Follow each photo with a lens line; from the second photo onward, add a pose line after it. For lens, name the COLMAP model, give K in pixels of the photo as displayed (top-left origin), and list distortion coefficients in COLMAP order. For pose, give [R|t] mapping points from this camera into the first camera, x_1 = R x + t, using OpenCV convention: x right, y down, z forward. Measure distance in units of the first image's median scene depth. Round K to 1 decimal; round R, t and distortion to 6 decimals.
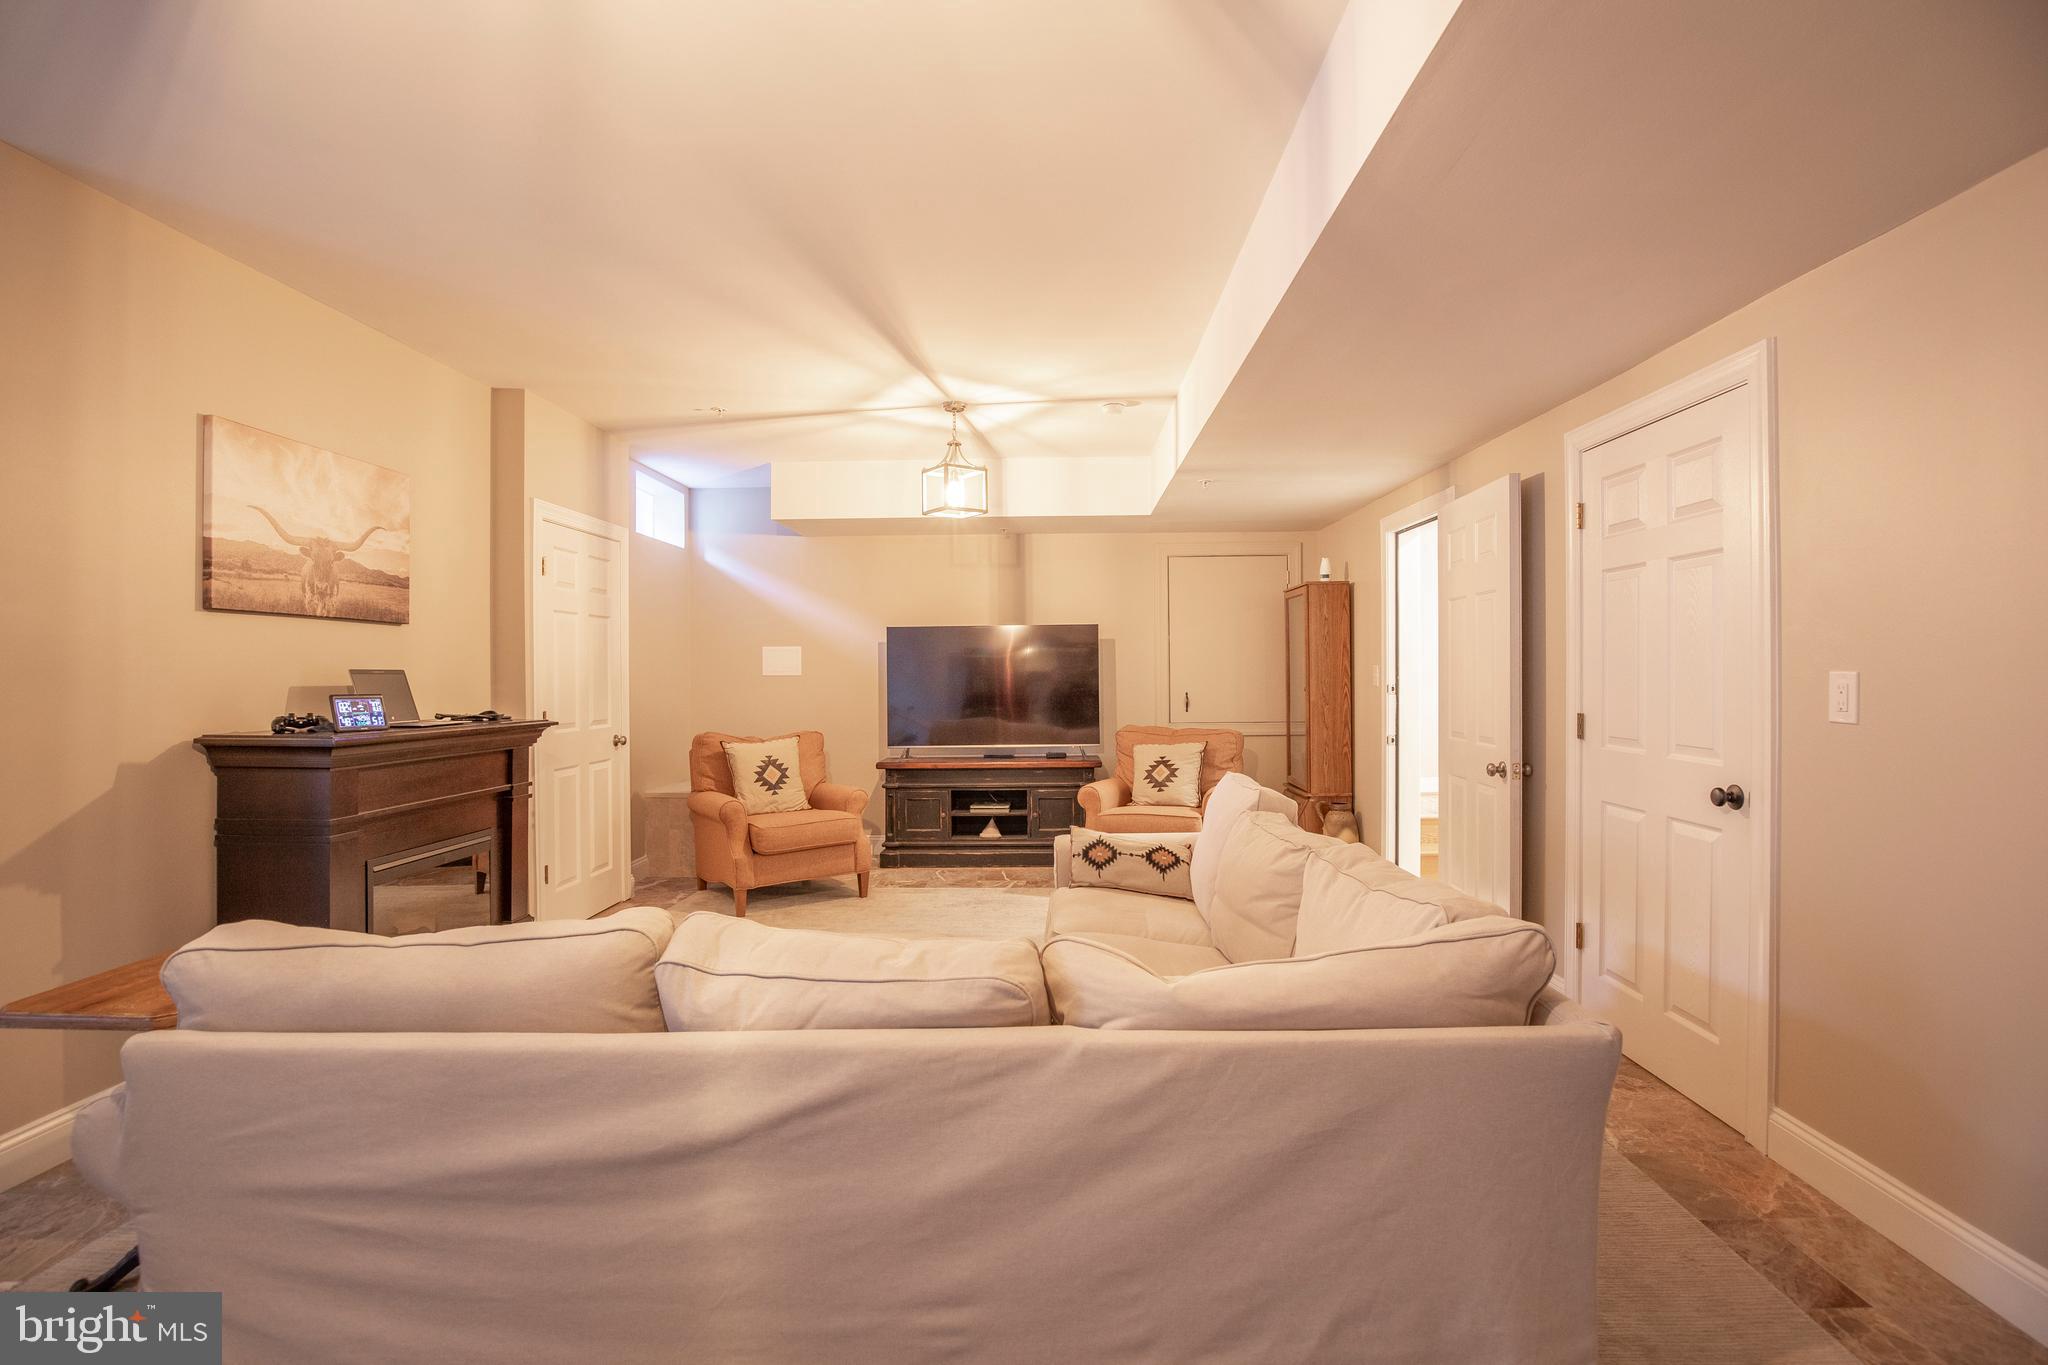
lens RADIAL K [[947.6, 0, 994.0], [0, 947.6, 669.0], [0, 0, 1]] dist [-0.034024, 0.006465]
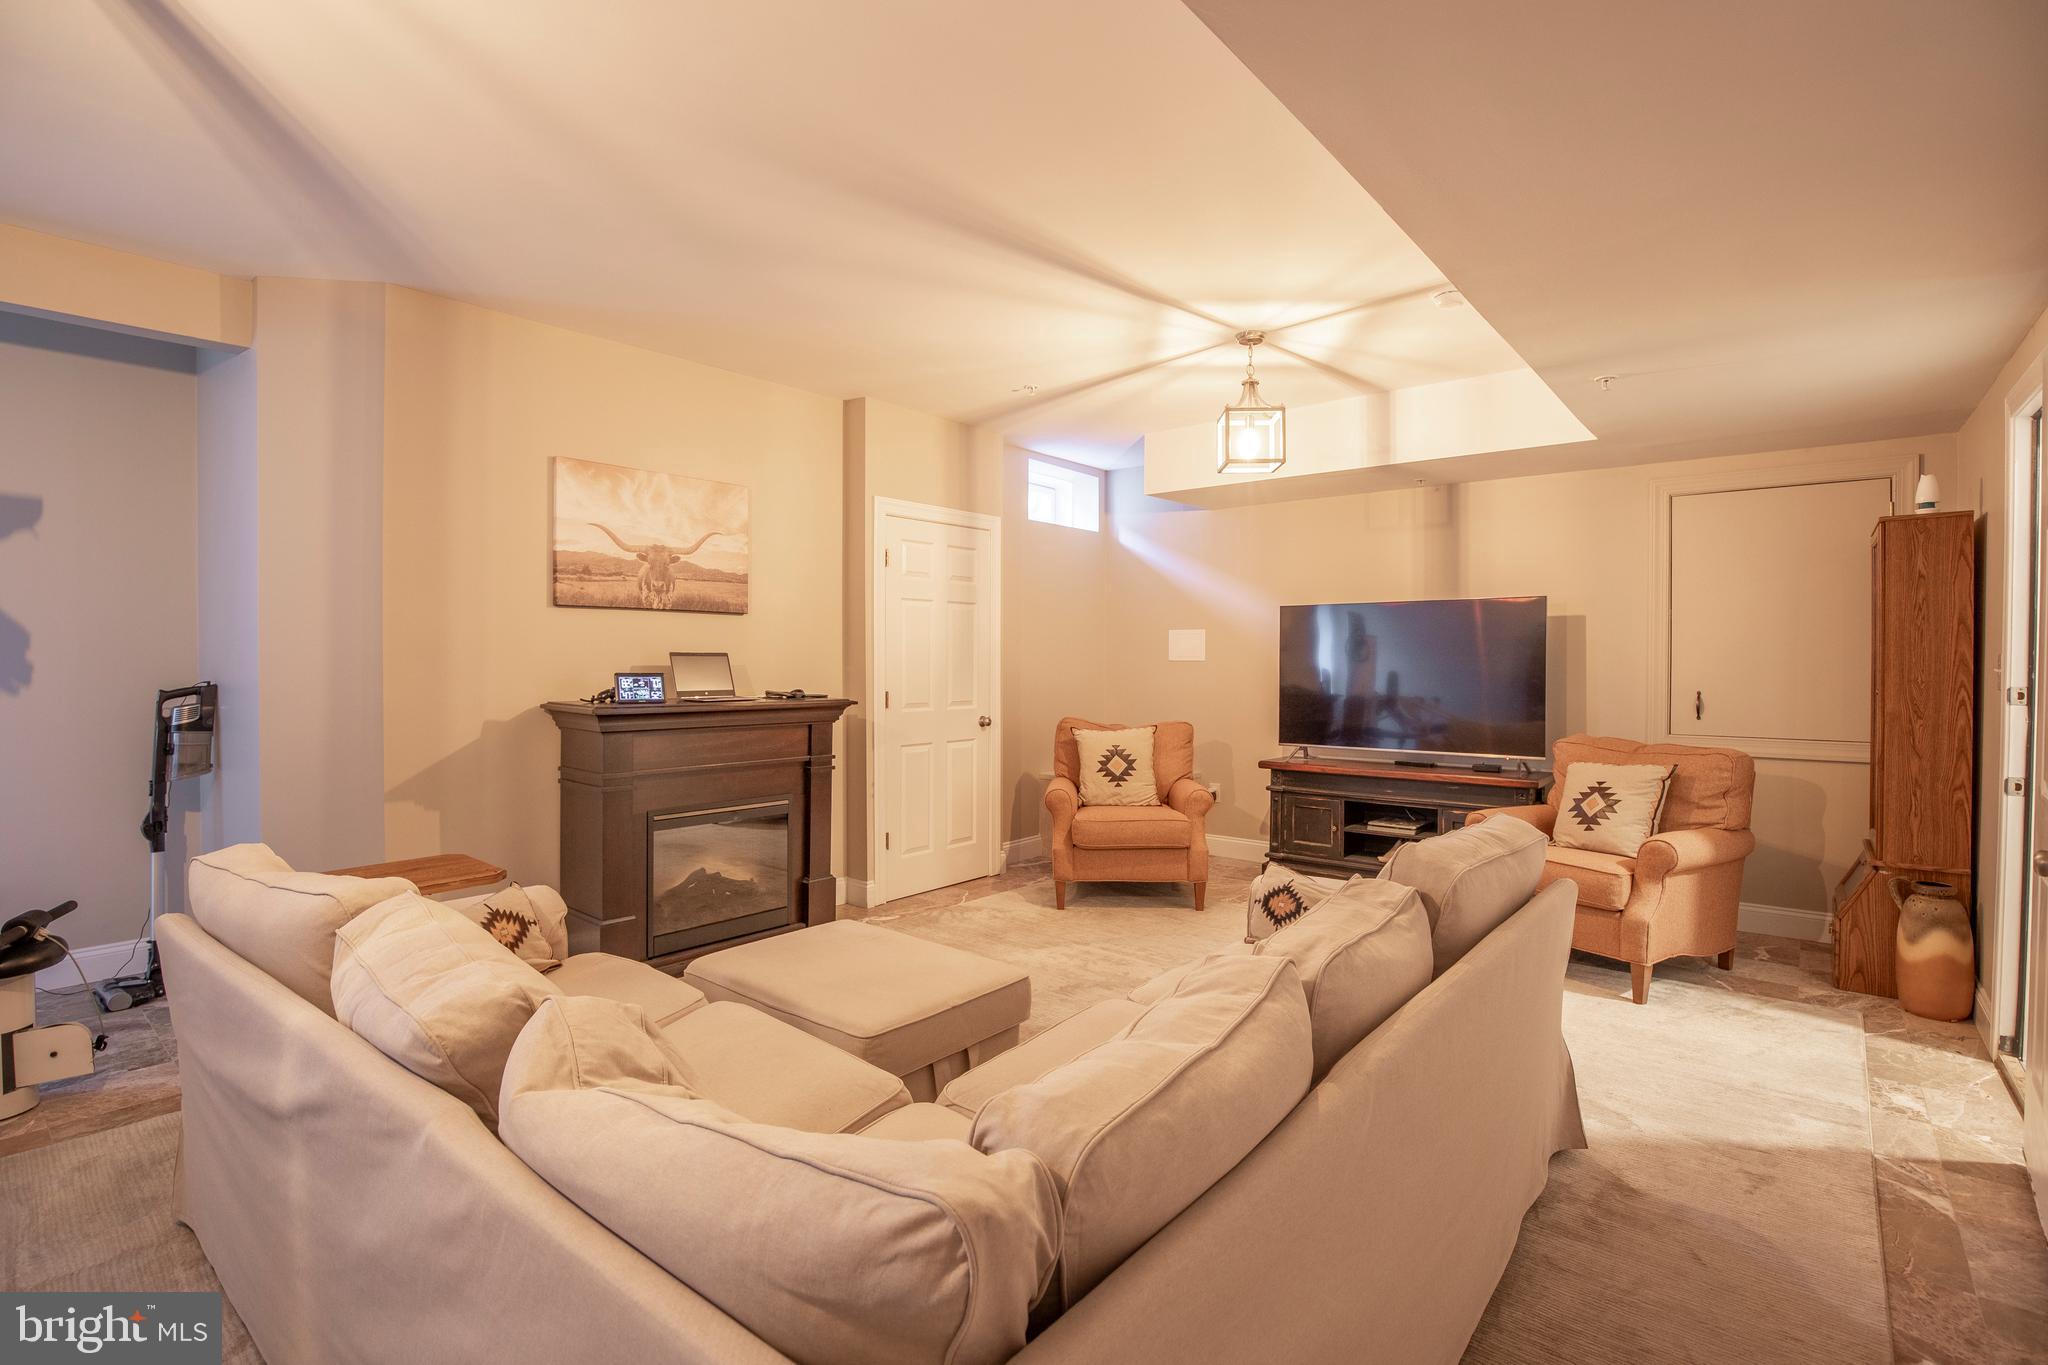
lens RADIAL K [[947.6, 0, 1025.0], [0, 947.6, 672.2], [0, 0, 1]] dist [-0.034024, 0.006465]
pose [[0.795064, 0.017562, -0.606272, 0.285336], [-0.005437, 0.999747, 0.021830, -0.001997], [0.606501, -0.014060, 0.794958, 0.205880]]
